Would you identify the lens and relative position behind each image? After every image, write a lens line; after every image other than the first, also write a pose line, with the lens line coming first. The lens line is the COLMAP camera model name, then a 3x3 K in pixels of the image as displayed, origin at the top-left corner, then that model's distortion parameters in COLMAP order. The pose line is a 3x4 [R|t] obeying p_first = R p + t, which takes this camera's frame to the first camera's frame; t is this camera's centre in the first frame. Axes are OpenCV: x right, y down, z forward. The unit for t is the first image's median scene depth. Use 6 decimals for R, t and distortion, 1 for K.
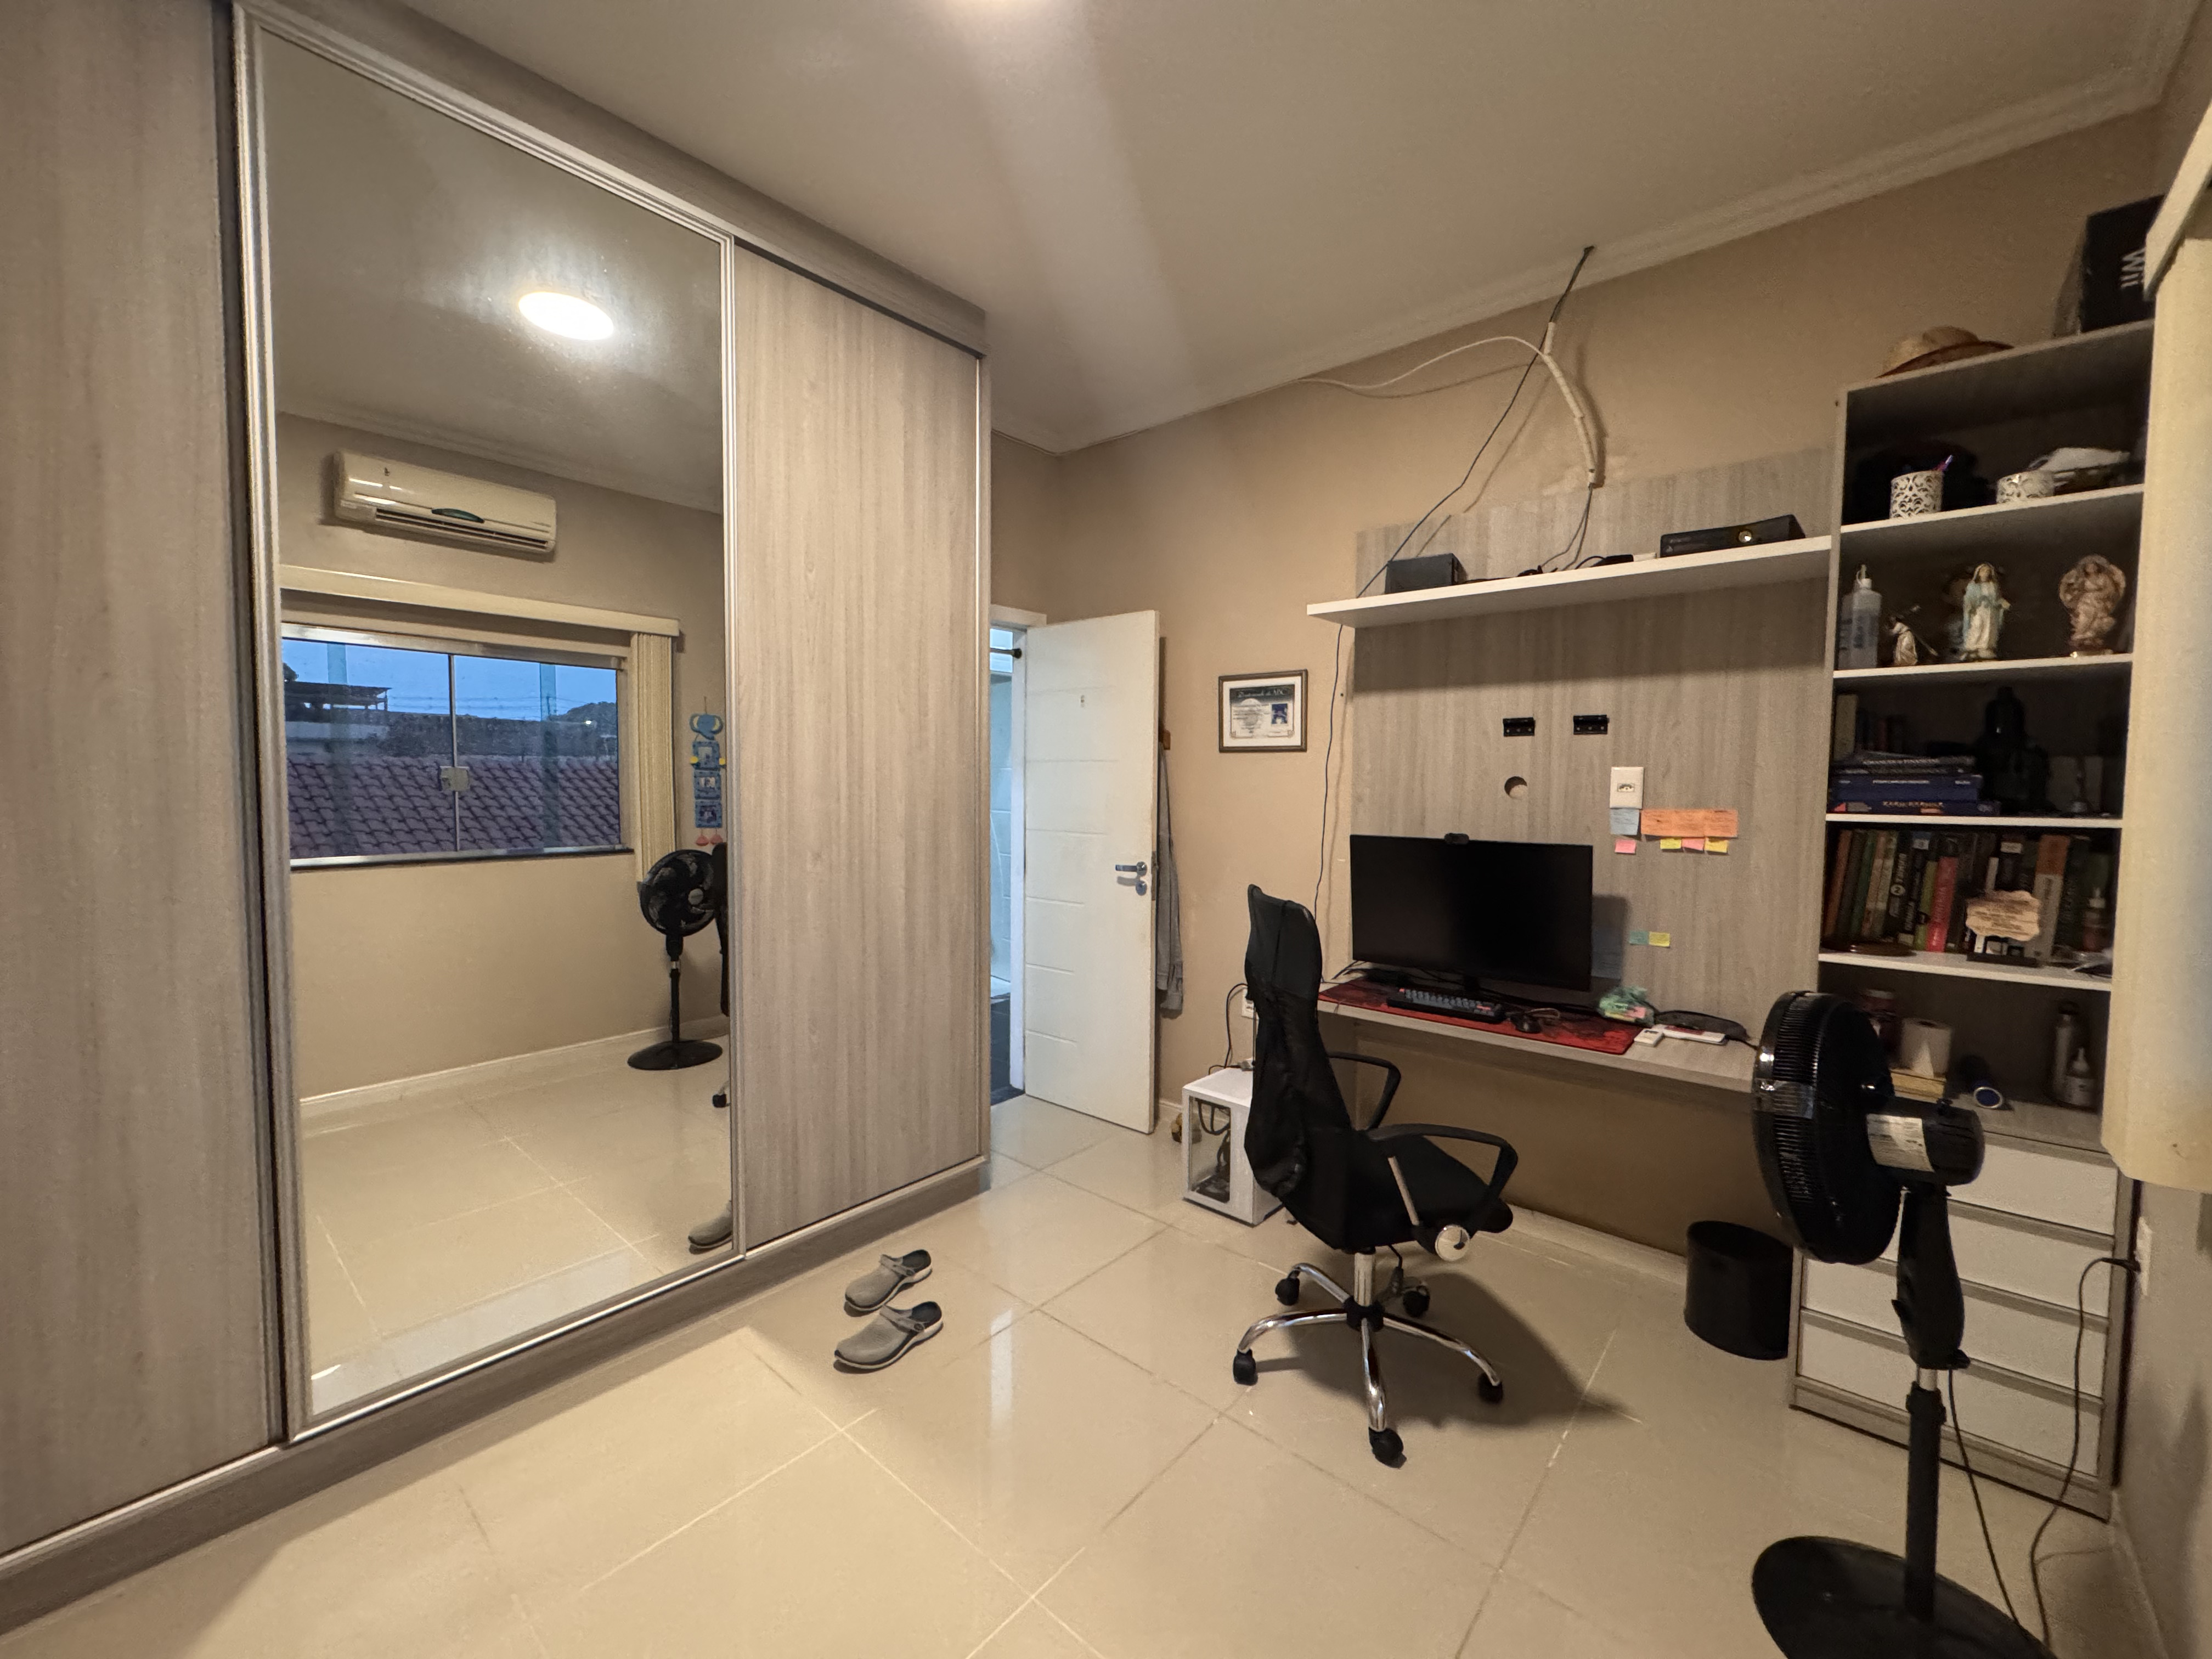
lens RADIAL K [[888.3, 0, 1112.6], [0, 888.3, 830.7], [0, 0, 1]] dist [-0.004883, 0.000611]
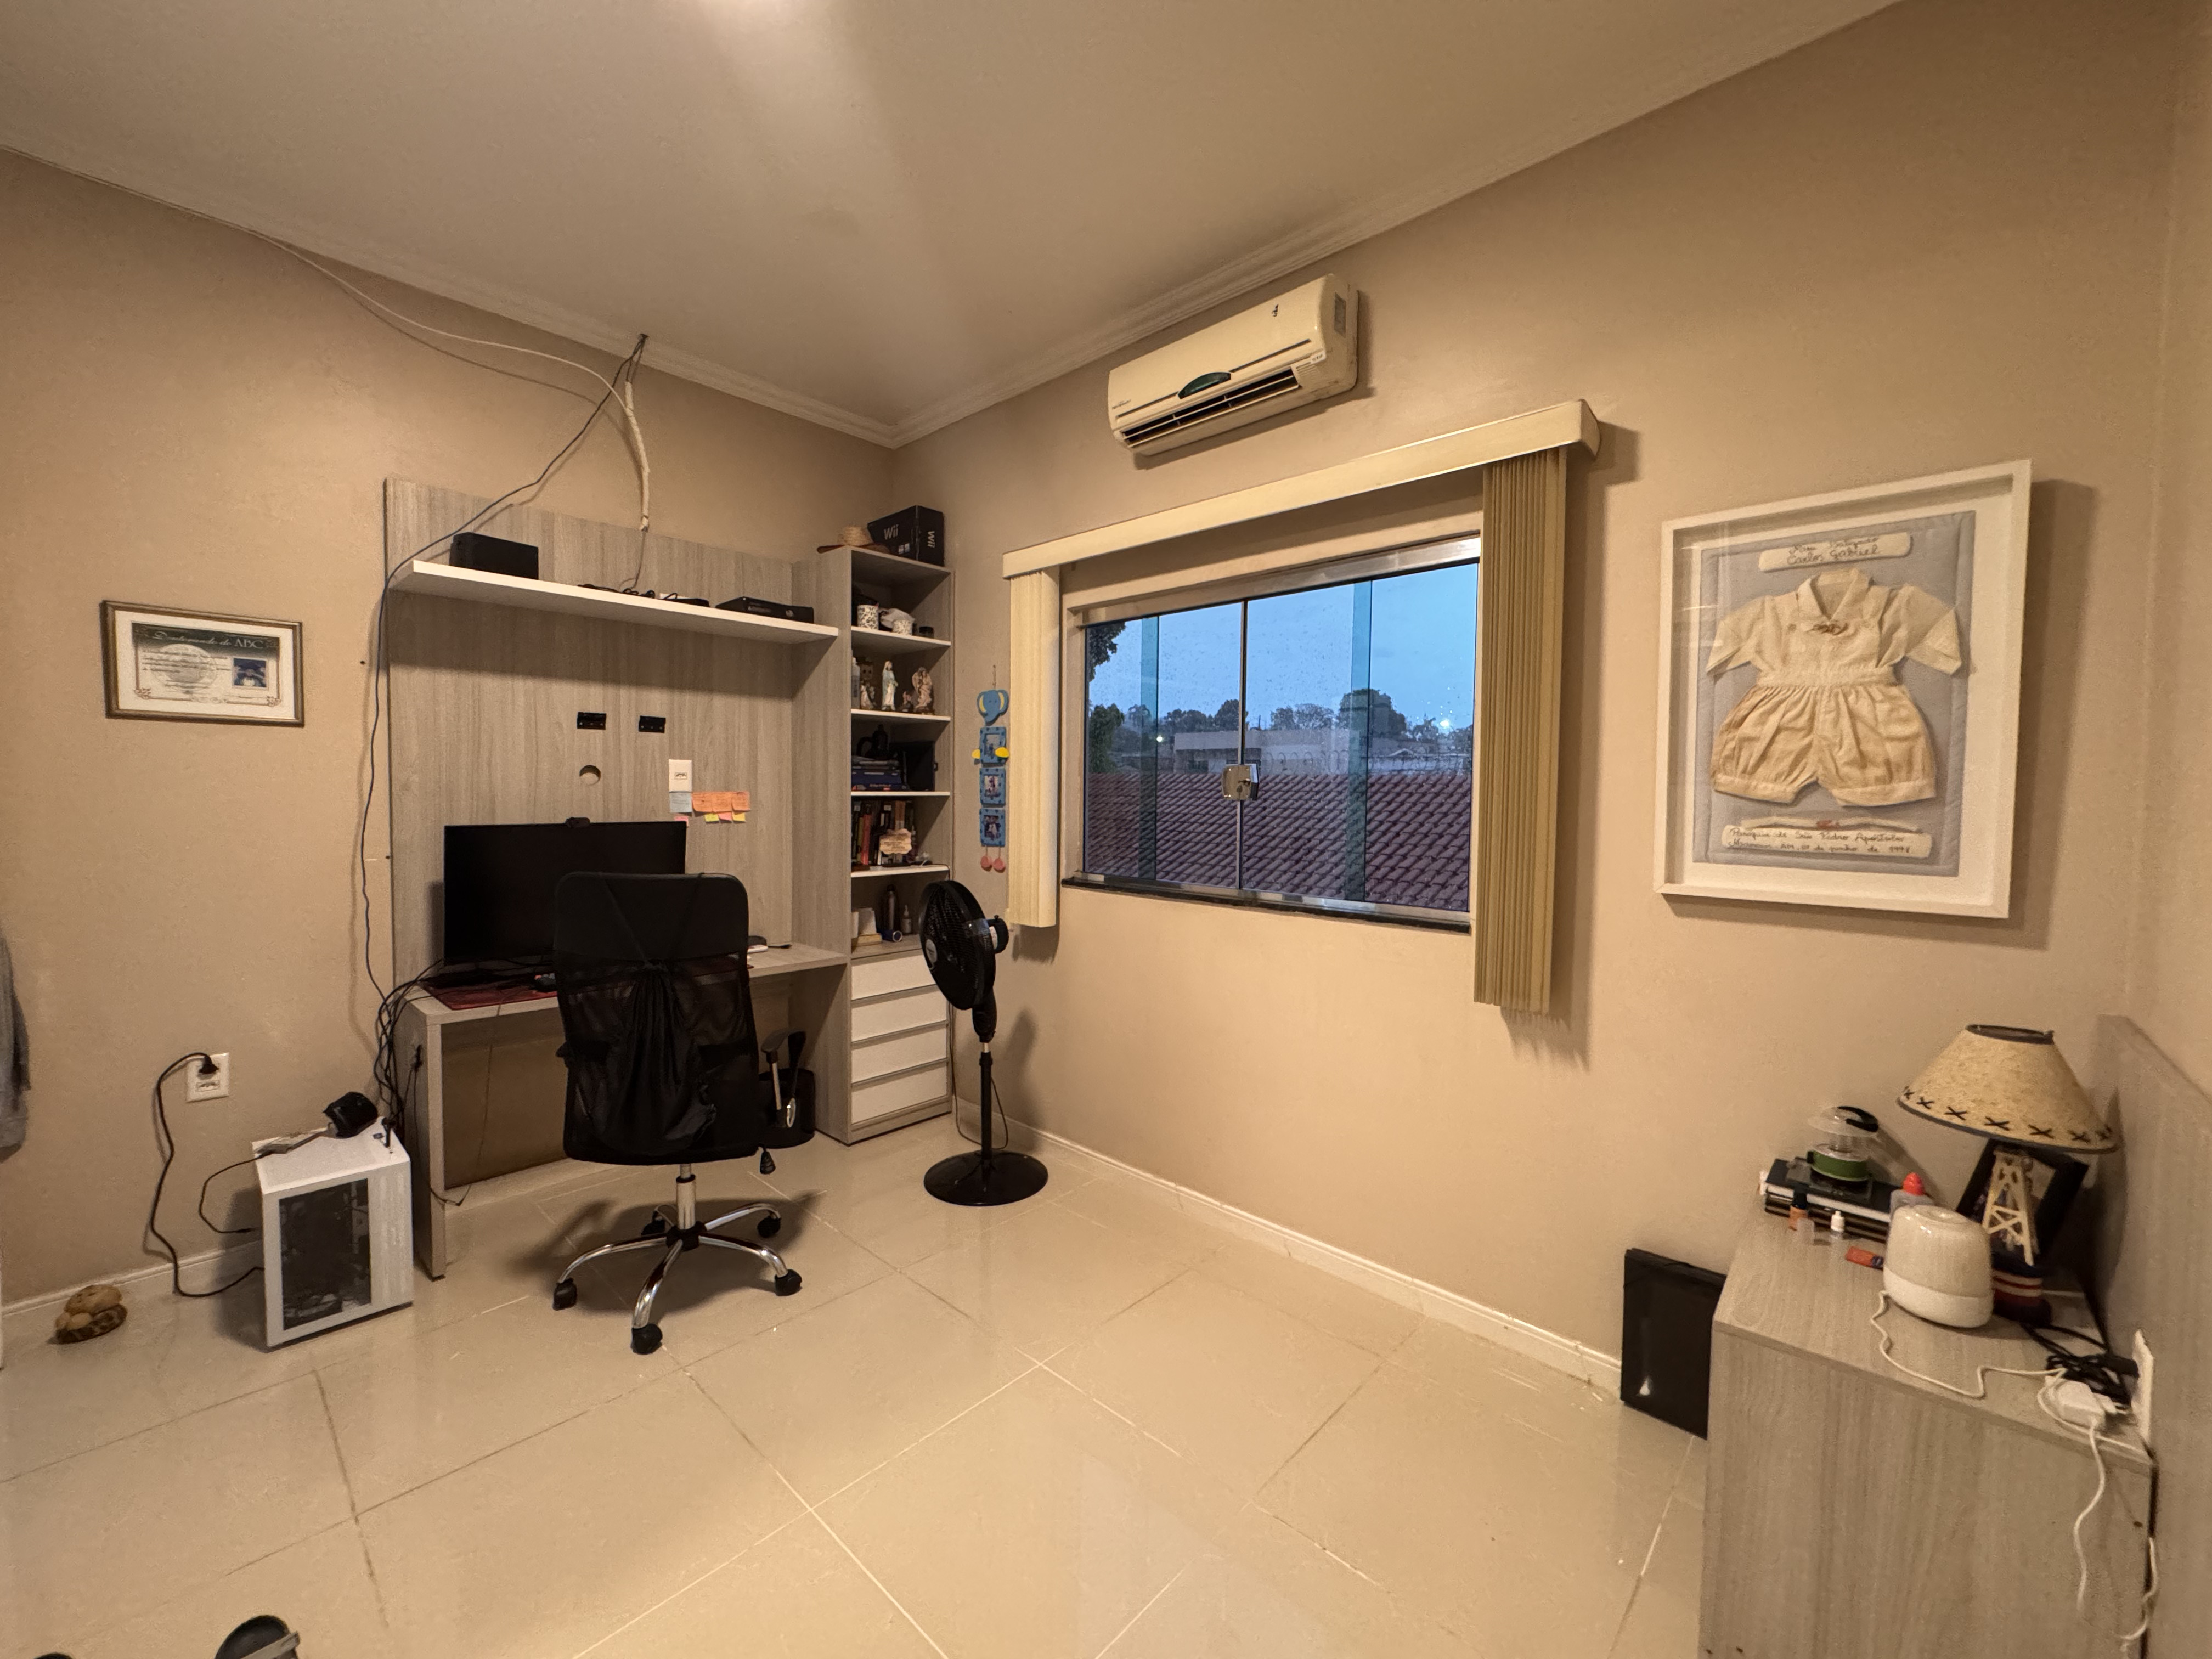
lens RADIAL K [[888.3, 0, 1114.4], [0, 888.3, 825.9], [0, 0, 1]] dist [-0.004883, 0.000611]
pose [[0.025905, -0.049612, 0.998433, -0.651620], [0.044299, 0.997844, 0.048434, -0.009719], [-0.998682, 0.042975, 0.028047, 0.317254]]
